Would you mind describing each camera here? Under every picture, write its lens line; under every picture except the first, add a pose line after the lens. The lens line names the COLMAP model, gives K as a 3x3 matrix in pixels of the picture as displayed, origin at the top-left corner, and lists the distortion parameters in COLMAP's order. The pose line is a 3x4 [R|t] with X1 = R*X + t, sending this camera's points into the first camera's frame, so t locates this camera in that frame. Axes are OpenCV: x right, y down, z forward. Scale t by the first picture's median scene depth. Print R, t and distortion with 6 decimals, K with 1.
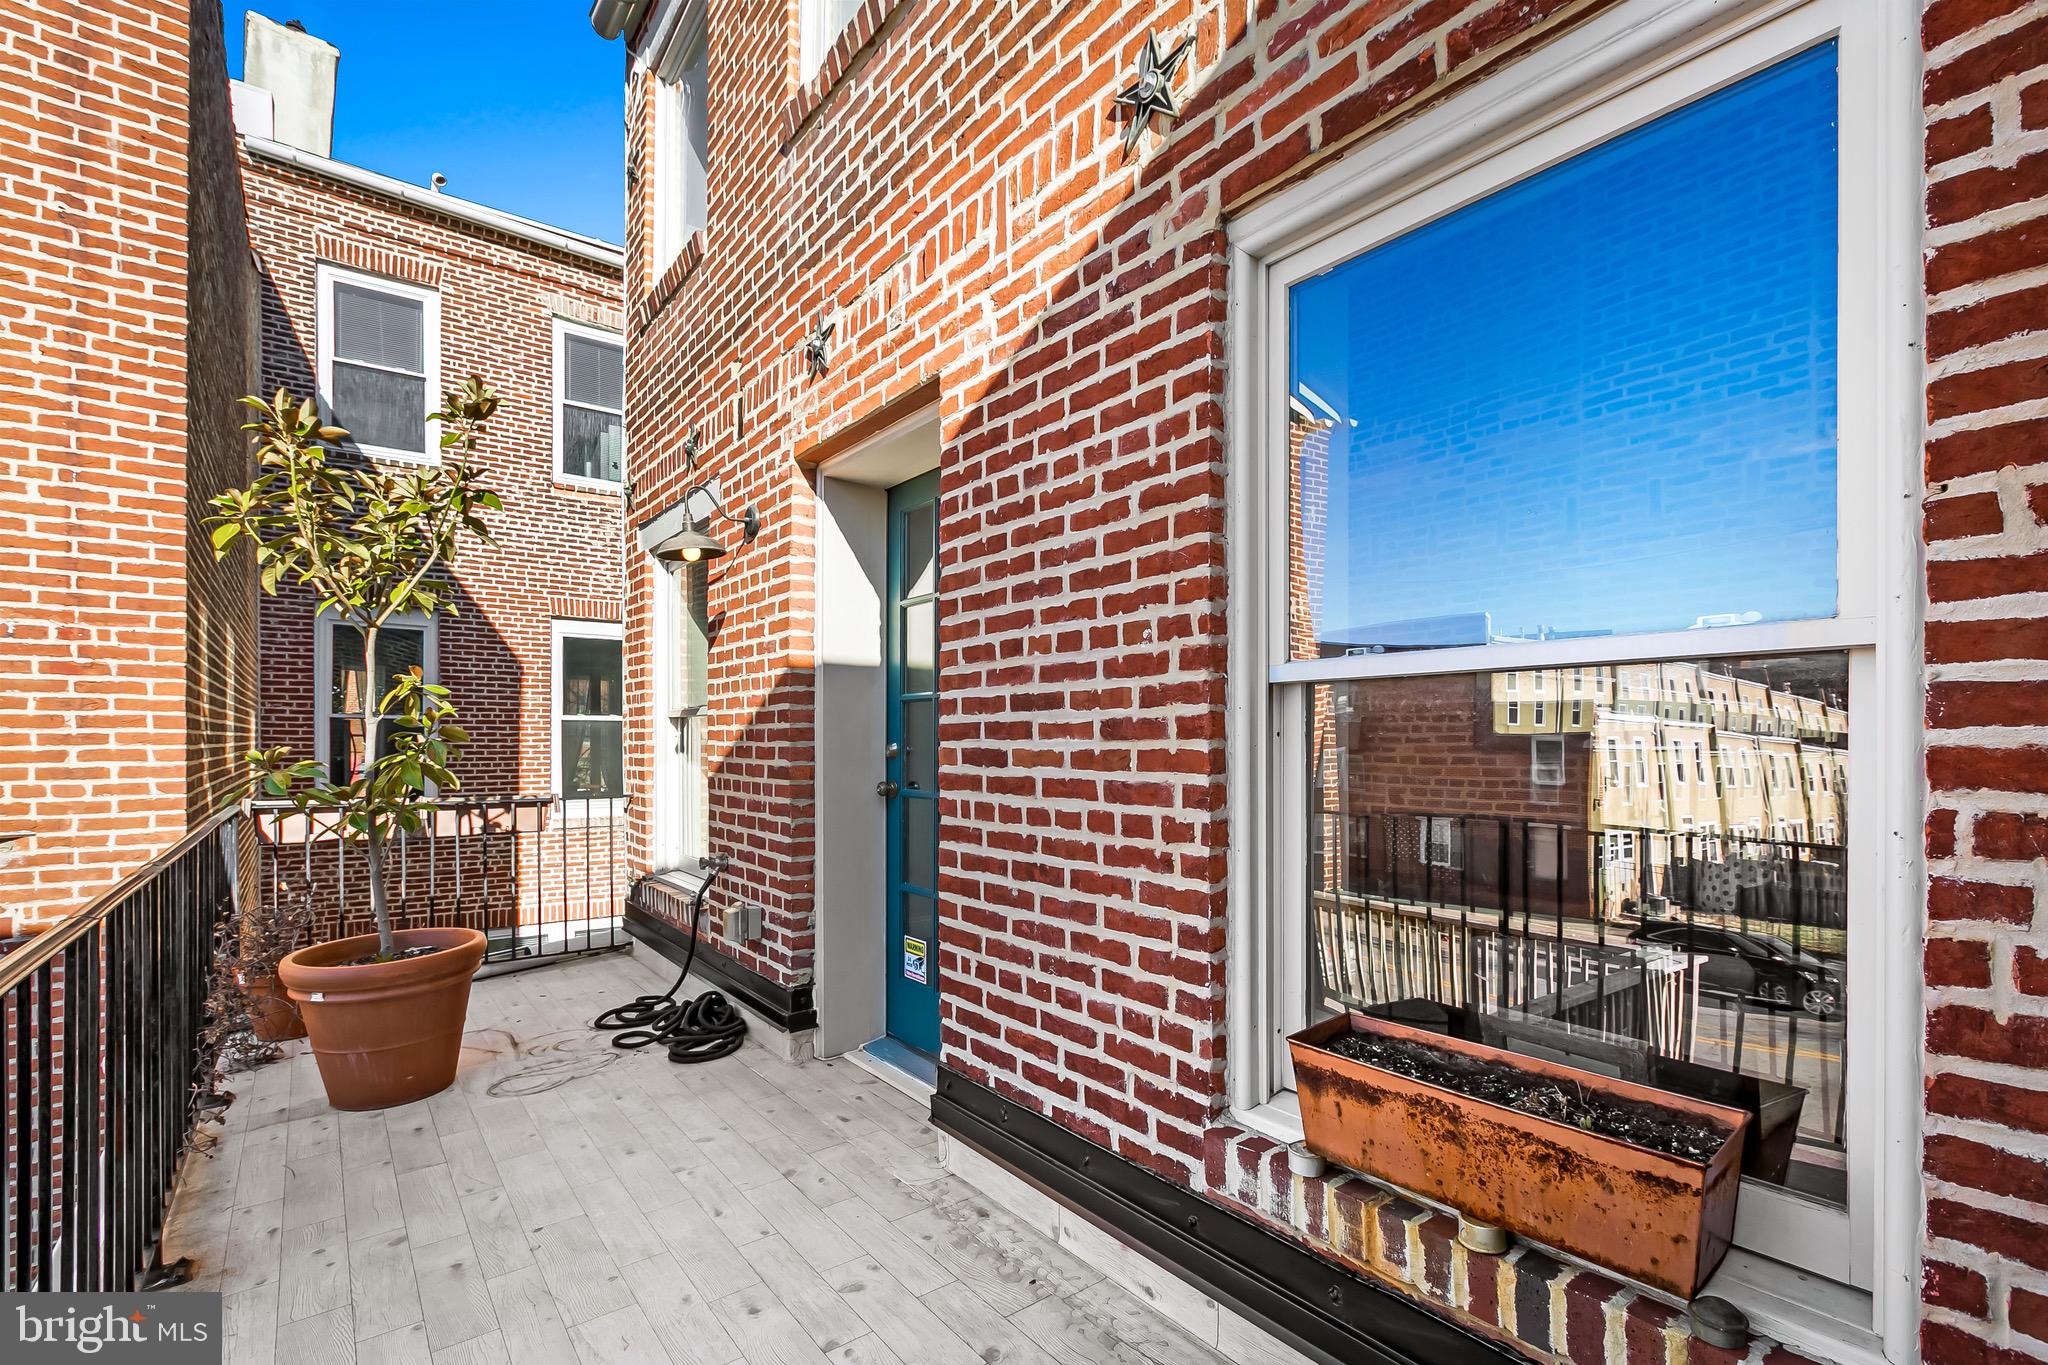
lens RADIAL K [[945.9, 0, 1003.0], [0, 945.9, 745.4], [0, 0, 1]] dist [0.001541, 0.000121]
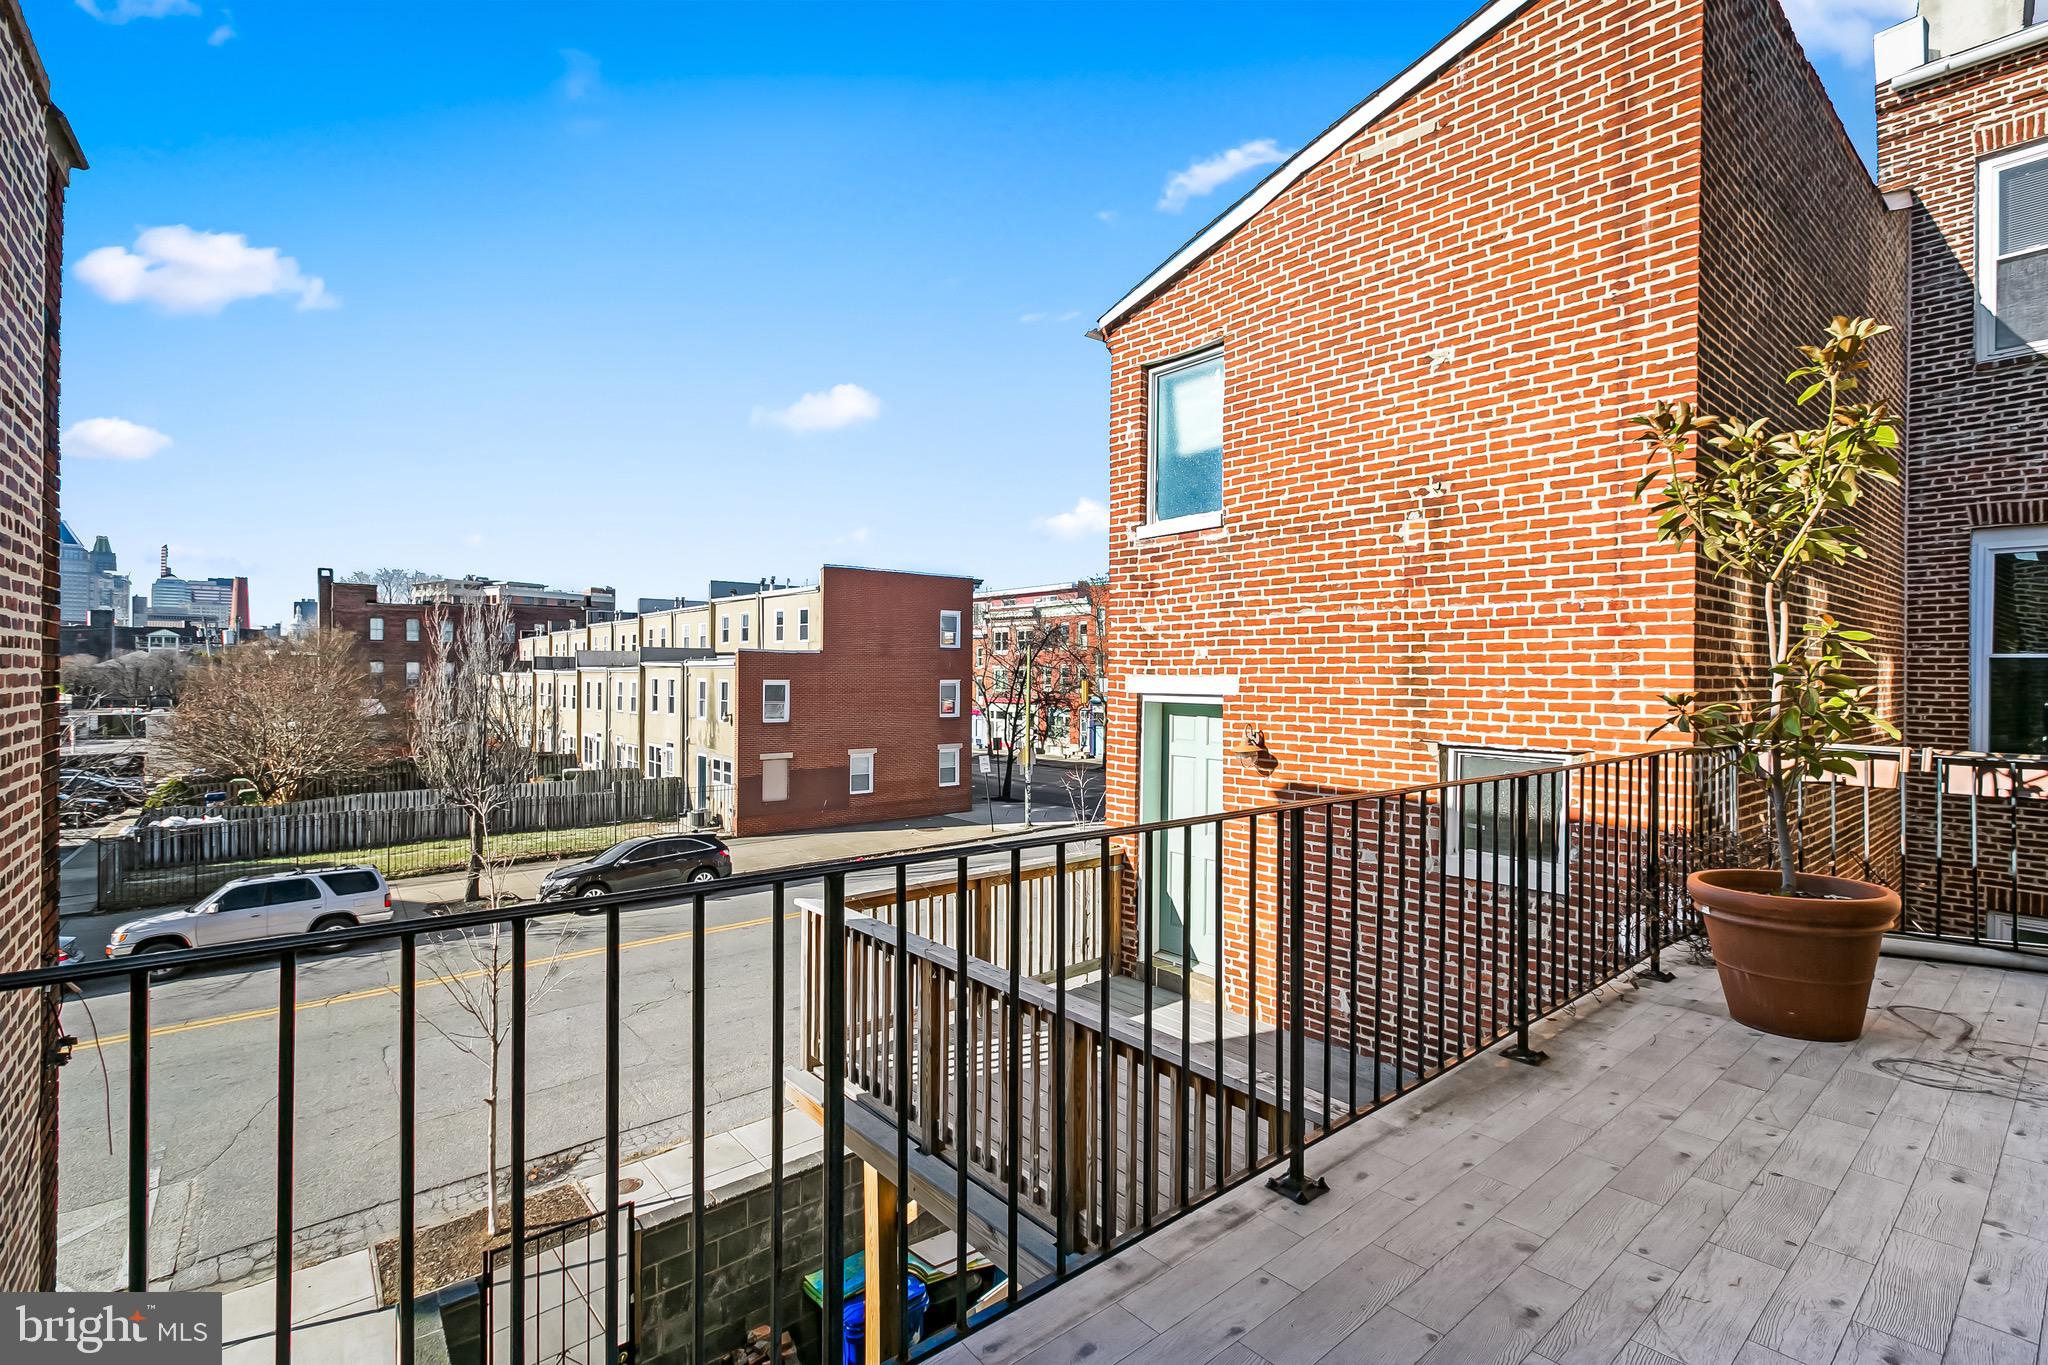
lens RADIAL K [[910.8, 0, 1023.0], [0, 910.8, 675.1], [0, 0, 1]] dist [0.001109, 0.000462]
pose [[0.054505, -0.000399, -0.998513, 0.264665], [-0.009579, 0.999954, -0.000922, -0.008696], [0.998468, 0.009615, 0.054498, 0.081937]]
